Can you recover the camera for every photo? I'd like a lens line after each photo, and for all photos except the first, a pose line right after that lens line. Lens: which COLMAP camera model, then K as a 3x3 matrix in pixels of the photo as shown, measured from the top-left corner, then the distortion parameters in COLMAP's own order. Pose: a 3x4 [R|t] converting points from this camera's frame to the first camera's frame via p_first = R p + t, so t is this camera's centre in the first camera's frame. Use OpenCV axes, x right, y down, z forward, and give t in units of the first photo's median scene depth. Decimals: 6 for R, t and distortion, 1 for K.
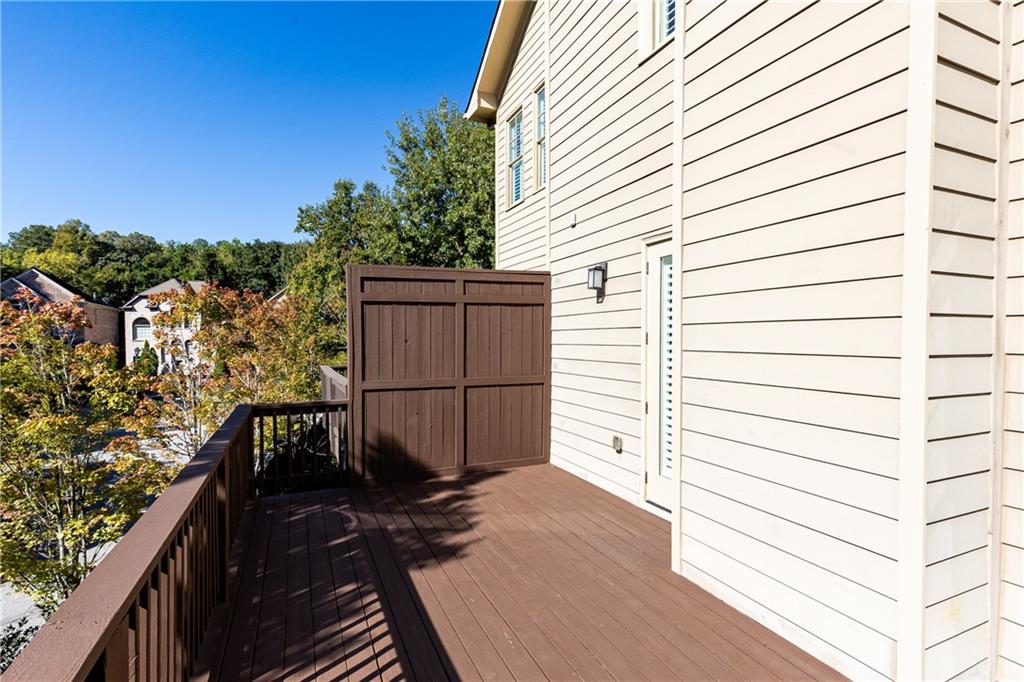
lens RADIAL K [[495.1, 0, 495.1], [0, 495.1, 344.7], [0, 0, 1]] dist [0.001648, 0.000361]
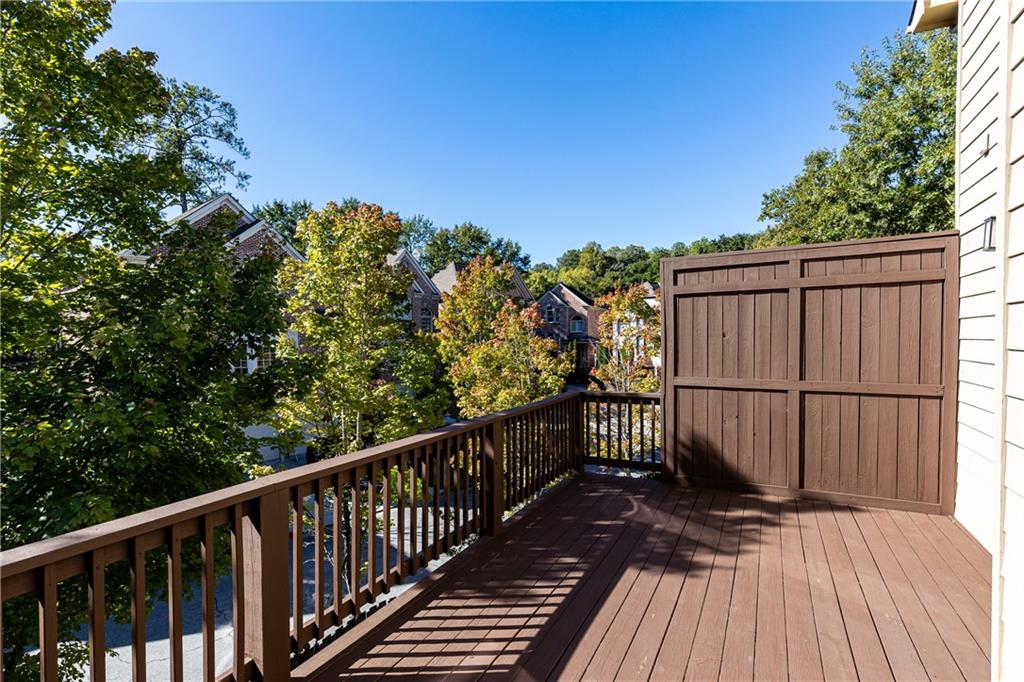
lens RADIAL K [[495.1, 0, 495.1], [0, 495.1, 344.7], [0, 0, 1]] dist [0.001648, 0.000361]
pose [[0.626564, 0.010850, -0.779294, 0.260952], [-0.002774, 0.999928, 0.011692, 0.000295], [0.779365, -0.005163, 0.626549, 0.106040]]
